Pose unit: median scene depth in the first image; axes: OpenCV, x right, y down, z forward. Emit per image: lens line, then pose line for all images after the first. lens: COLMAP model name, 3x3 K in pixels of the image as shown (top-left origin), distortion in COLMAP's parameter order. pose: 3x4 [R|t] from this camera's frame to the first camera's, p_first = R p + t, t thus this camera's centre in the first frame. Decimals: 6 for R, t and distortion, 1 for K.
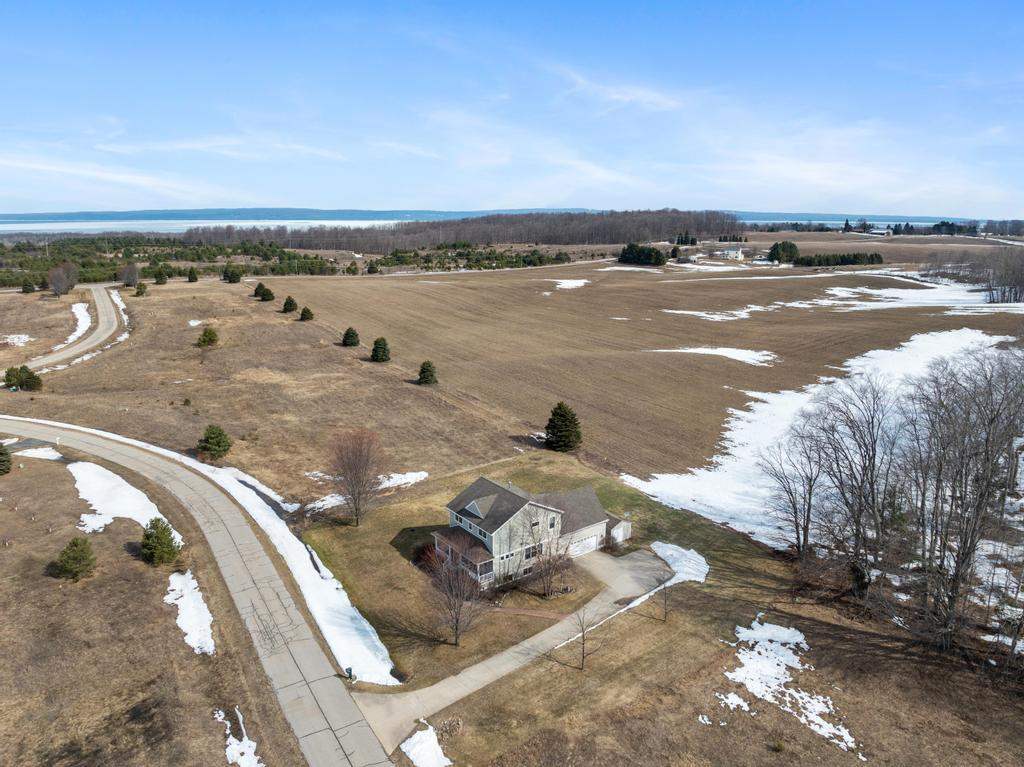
lens RADIAL K [[732.8, 0, 512.0], [0, 732.8, 383.5], [0, 0, 1]] dist [-0.049511, -0.000949]
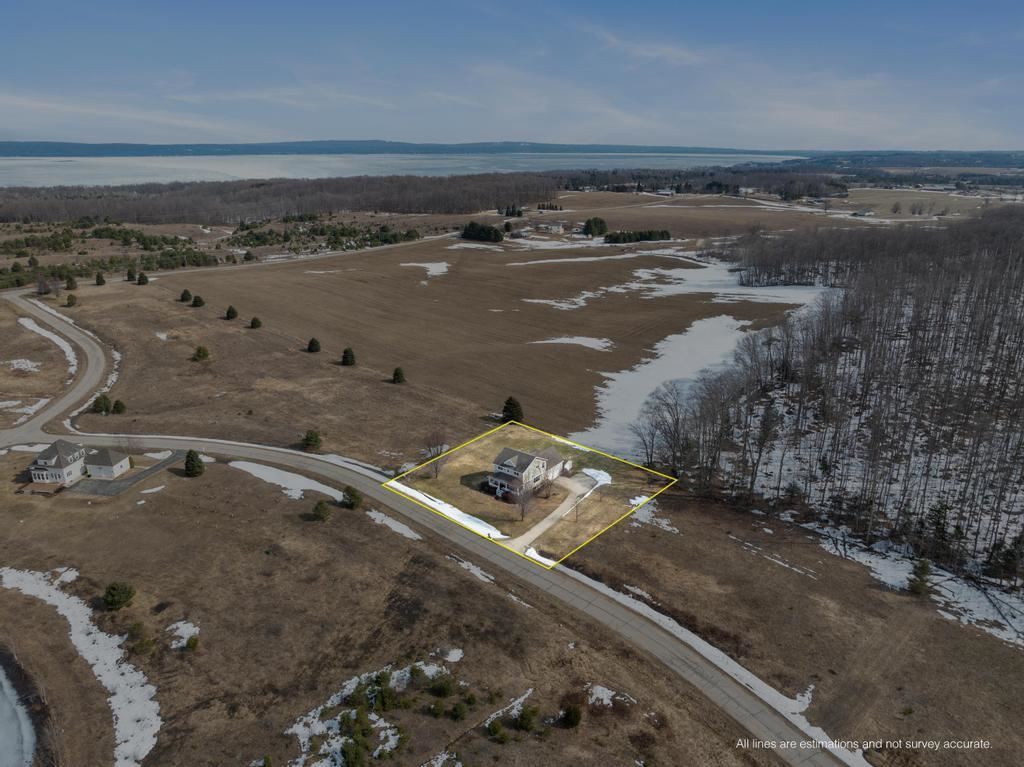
lens RADIAL K [[732.8, 0, 512.0], [0, 732.8, 383.5], [0, 0, 1]] dist [-0.049511, -0.000949]
pose [[0.964281, -0.085115, 0.250834, -0.361939], [0.061981, 0.993181, 0.098738, -0.175317], [-0.257528, -0.079664, 0.962981, -0.679750]]
